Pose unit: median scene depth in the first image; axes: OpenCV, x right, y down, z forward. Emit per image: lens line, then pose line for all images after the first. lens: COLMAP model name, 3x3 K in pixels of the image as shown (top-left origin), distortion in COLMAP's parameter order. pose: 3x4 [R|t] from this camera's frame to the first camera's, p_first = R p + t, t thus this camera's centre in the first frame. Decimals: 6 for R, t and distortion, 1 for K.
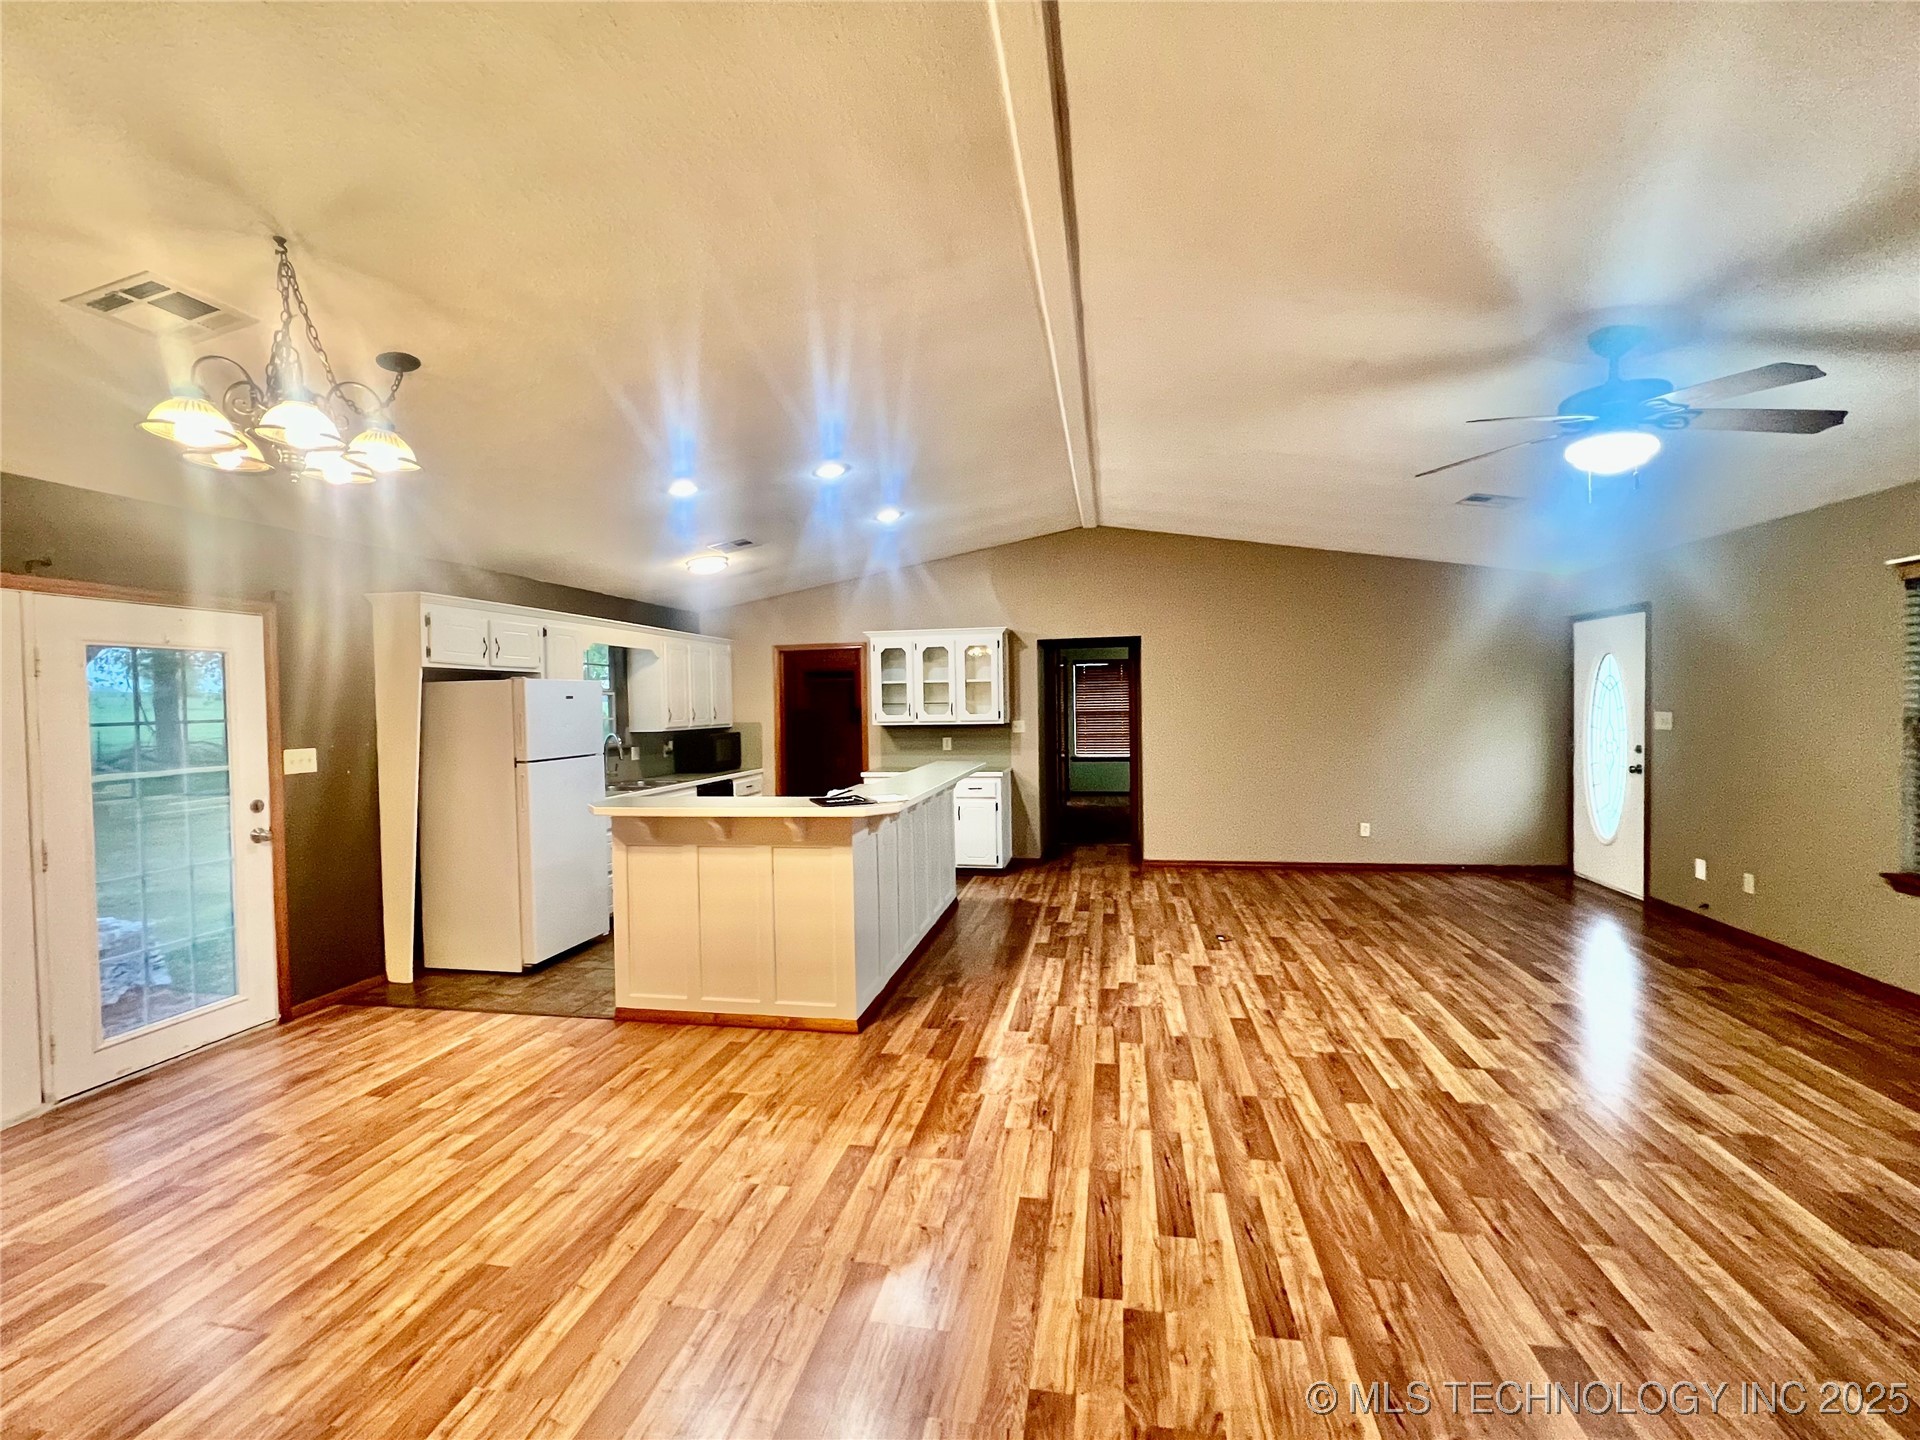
lens RADIAL K [[836.9, 0, 960.4], [0, 836.9, 718.3], [0, 0, 1]] dist [-0.000603, 0.000081]
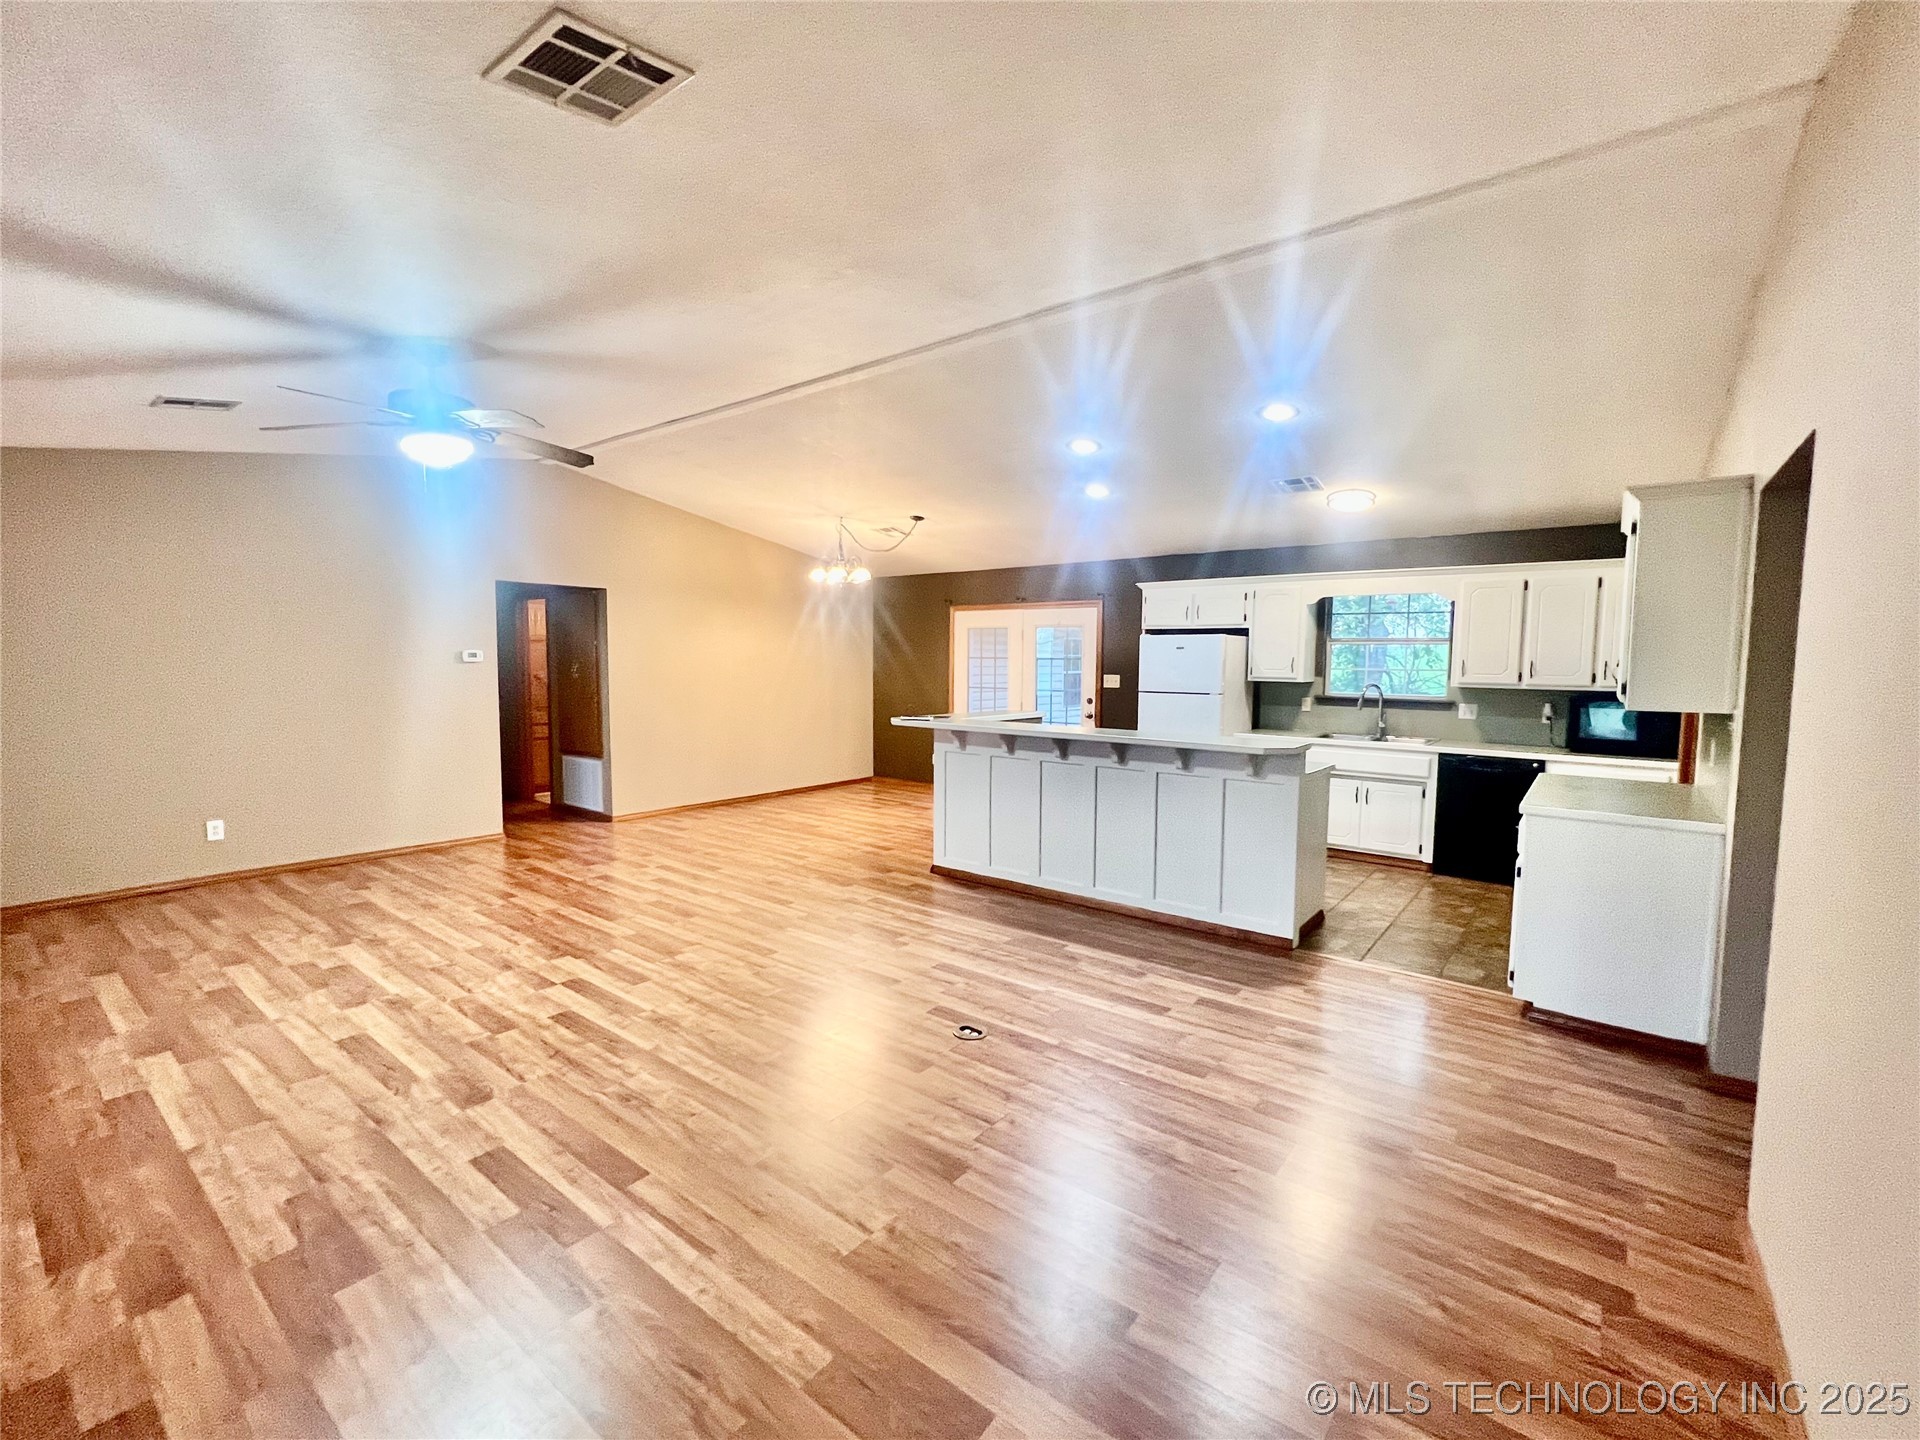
lens RADIAL K [[836.9, 0, 961.4], [0, 836.9, 721.5], [0, 0, 1]] dist [-0.000603, 0.000081]
pose [[-0.467368, 0.083120, -0.880147, 1.281309], [-0.016187, 0.994599, 0.102524, -0.057986], [0.883915, 0.062163, -0.463498, 1.903598]]
